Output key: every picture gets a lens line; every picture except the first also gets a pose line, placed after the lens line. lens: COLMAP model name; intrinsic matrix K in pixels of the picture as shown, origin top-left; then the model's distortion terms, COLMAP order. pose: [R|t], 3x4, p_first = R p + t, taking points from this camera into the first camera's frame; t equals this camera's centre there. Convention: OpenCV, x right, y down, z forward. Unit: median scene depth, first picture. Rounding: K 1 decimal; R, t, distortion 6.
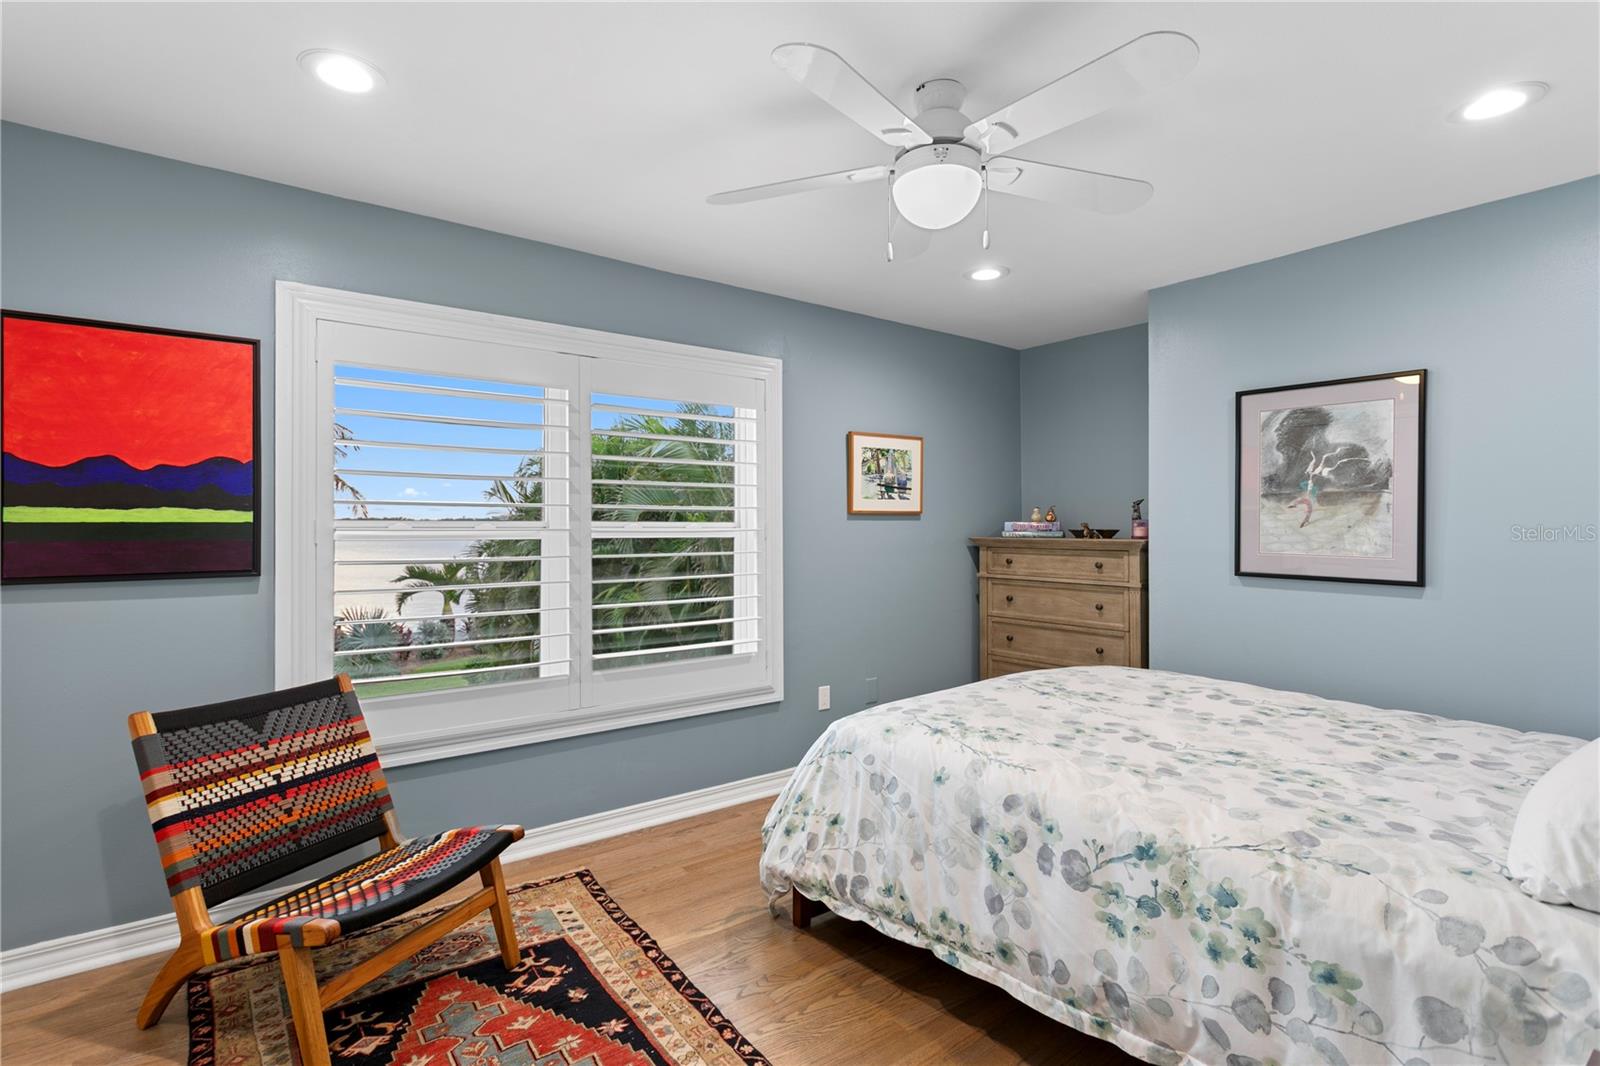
lens RADIAL K [[734.3, 0, 809.5], [0, 734.3, 528.1], [0, 0, 1]] dist [0.002126, 0.000479]
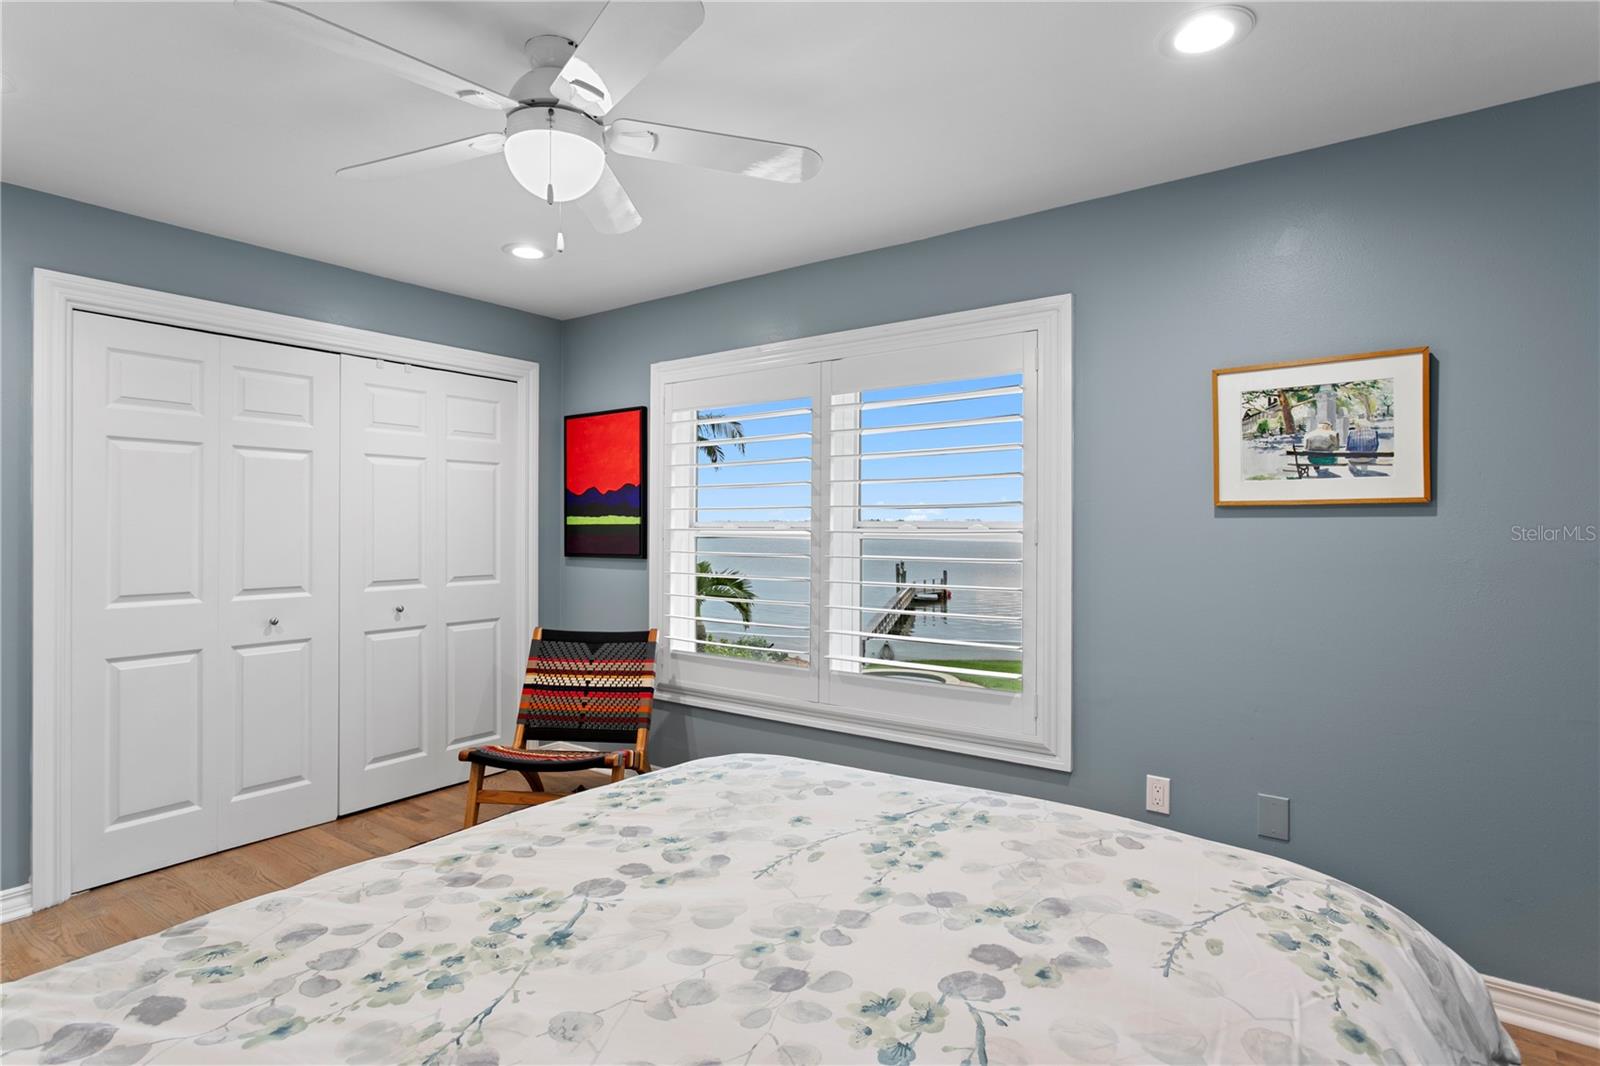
lens RADIAL K [[815.3, 0, 798.1], [0, 815.3, 525.3], [0, 0, 1]] dist [-0.010489, 0.000823]
pose [[0.300808, 0.001405, -0.953684, 1.045203], [-0.001737, 0.999998, 0.000925, -0.007991], [0.953683, 0.001379, 0.300810, 0.842156]]
